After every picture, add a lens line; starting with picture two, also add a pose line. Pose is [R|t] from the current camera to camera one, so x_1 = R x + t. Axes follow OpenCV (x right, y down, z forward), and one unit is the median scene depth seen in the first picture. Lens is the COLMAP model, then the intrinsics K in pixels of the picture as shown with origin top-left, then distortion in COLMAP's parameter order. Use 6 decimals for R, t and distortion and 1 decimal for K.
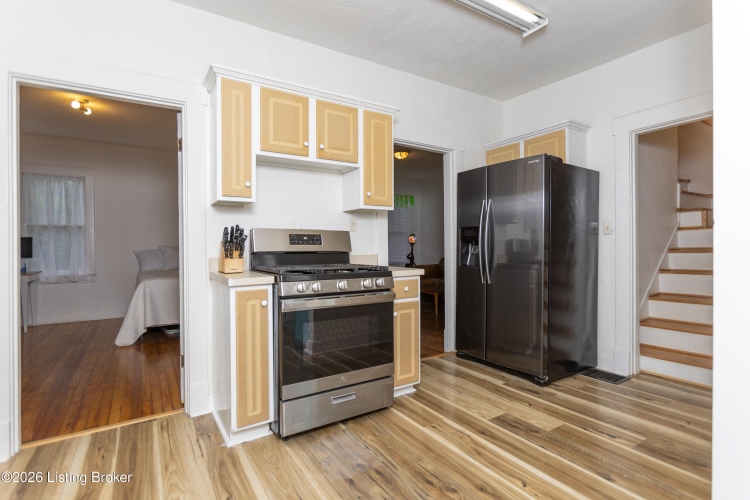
lens RADIAL K [[366.3, 0, 376.6], [0, 366.3, 245.4], [0, 0, 1]] dist [-0.009713, 0.008040]
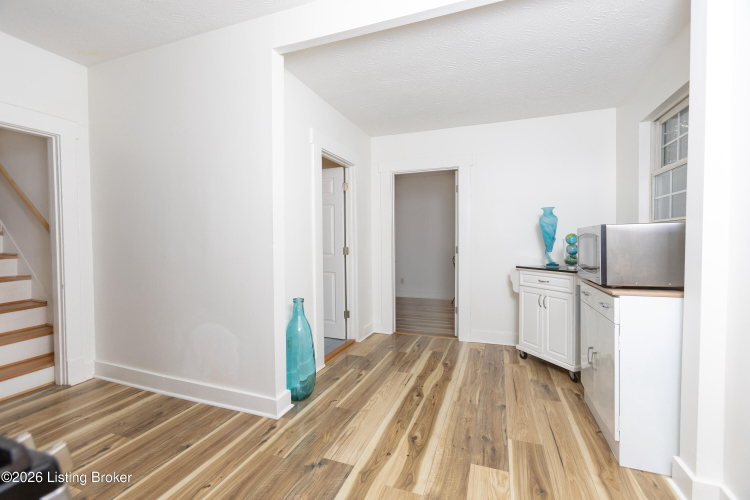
lens RADIAL K [[332.5, 0, 376.1], [0, 332.5, 248.6], [0, 0, 1]] dist [-0.009984, 0.007389]
pose [[-0.591752, -0.018408, 0.805910, -0.445783], [0.009447, 0.999512, 0.029767, -0.043419], [-0.806065, 0.025228, -0.591289, 0.783978]]
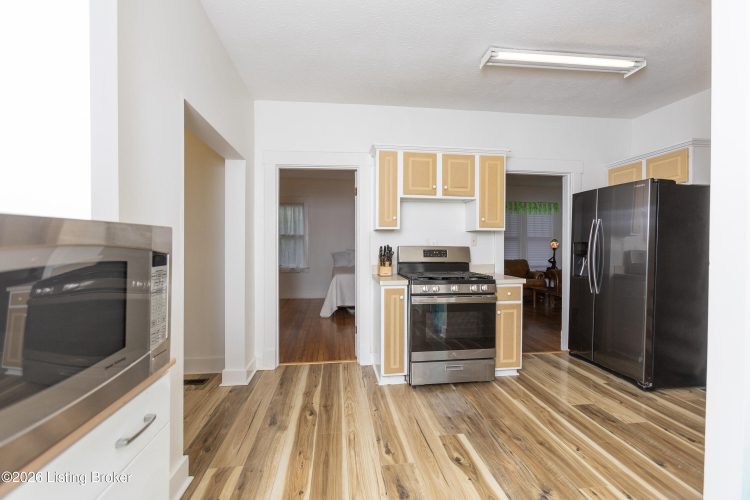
lens RADIAL K [[332.5, 0, 385.9], [0, 332.5, 248.0], [0, 0, 1]] dist [-0.009984, 0.007389]
pose [[0.911588, 0.014982, -0.410831, 0.170473], [-0.009874, 0.999845, 0.014553, -0.058303], [0.410986, -0.009210, 0.911595, -0.253804]]
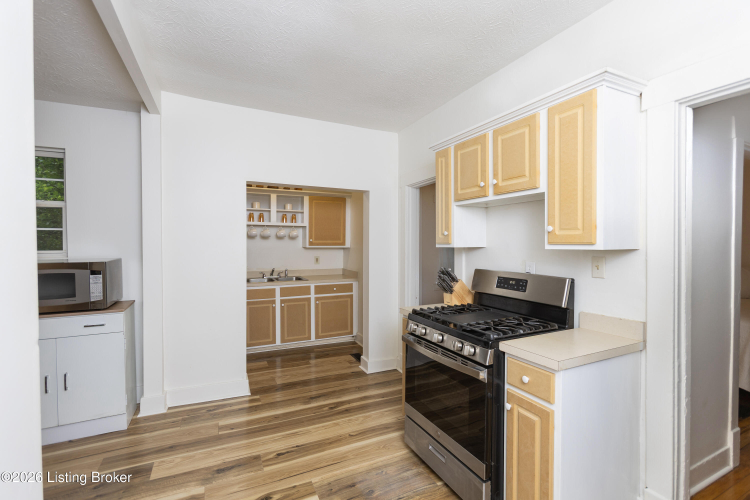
lens RADIAL K [[352.0, 0, 385.7], [0, 352.0, 251.2], [0, 0, 1]] dist [0.002504, -0.000034]
pose [[-0.104768, 0.028926, -0.994076, 0.755693], [-0.001454, 0.999571, 0.029239, -0.131648], [0.994496, 0.004508, -0.104681, 0.858331]]
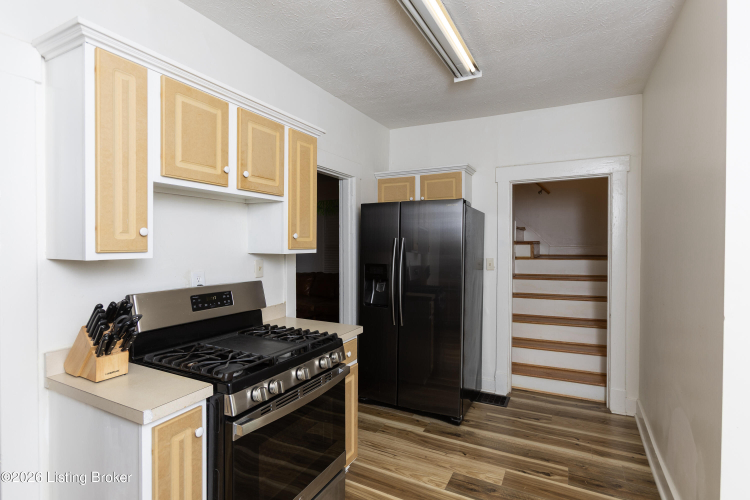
lens RADIAL K [[366.3, 0, 375.7], [0, 366.3, 249.1], [0, 0, 1]] dist [-0.009713, 0.008040]
pose [[0.873688, 0.000945, 0.486486, -0.286120], [-0.005504, 0.999953, 0.007942, -0.134033], [-0.486456, -0.009616, 0.873652, 0.254878]]
